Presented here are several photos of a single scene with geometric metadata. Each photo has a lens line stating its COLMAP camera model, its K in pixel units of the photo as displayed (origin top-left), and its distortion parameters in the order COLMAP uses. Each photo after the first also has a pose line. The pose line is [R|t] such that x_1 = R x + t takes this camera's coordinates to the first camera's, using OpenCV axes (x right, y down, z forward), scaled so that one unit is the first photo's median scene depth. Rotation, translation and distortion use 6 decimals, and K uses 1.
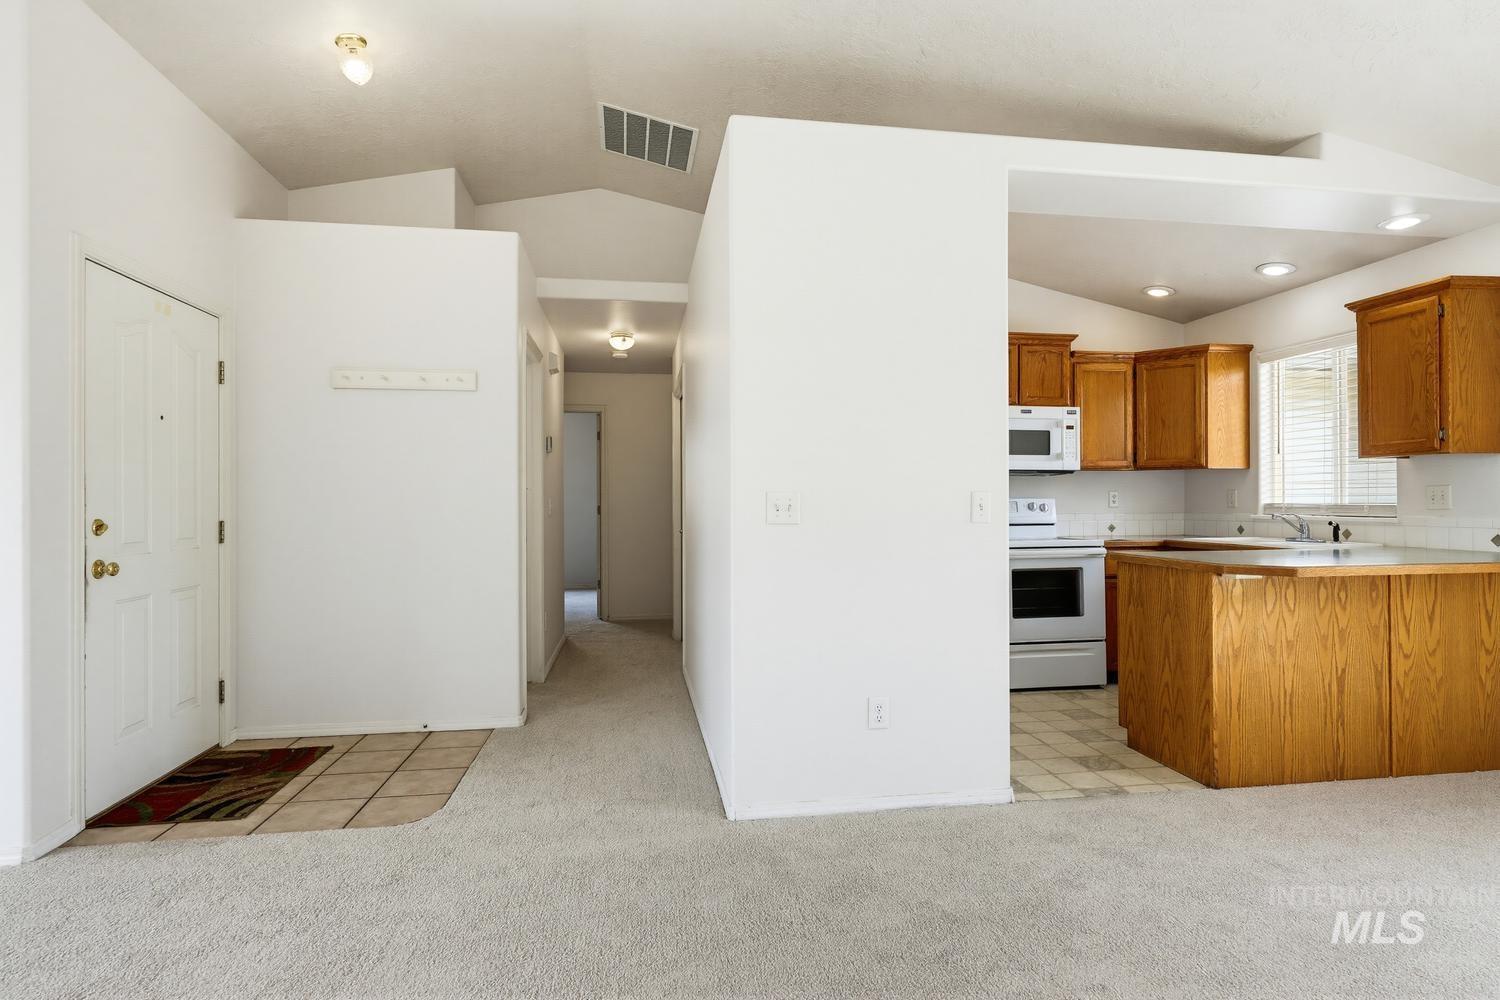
lens RADIAL K [[775.4, 0, 747.1], [0, 775.4, 502.4], [0, 0, 1]] dist [0.001388, -0.000859]
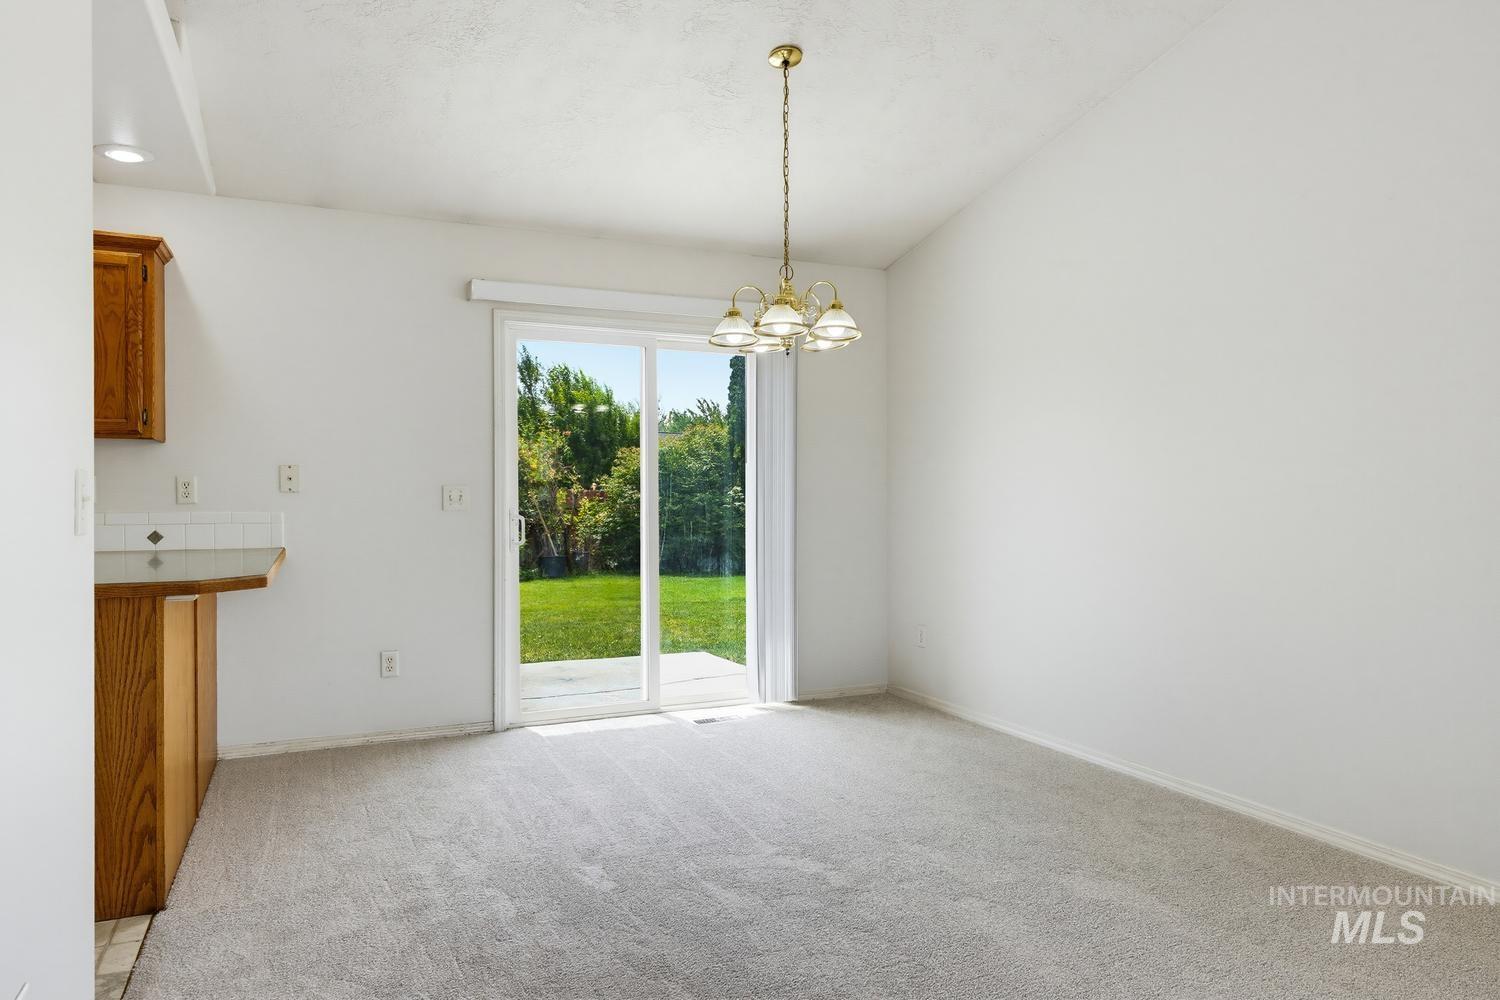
lens RADIAL K [[964.9, 0, 750.5], [0, 964.9, 505.5], [0, 0, 1]] dist [0.004870, 0.000093]
pose [[-0.277556, -0.005063, 0.960696, -0.328356], [0.000754, 0.999985, 0.005488, 0.005635], [-0.960709, 0.002248, -0.277548, 0.659303]]
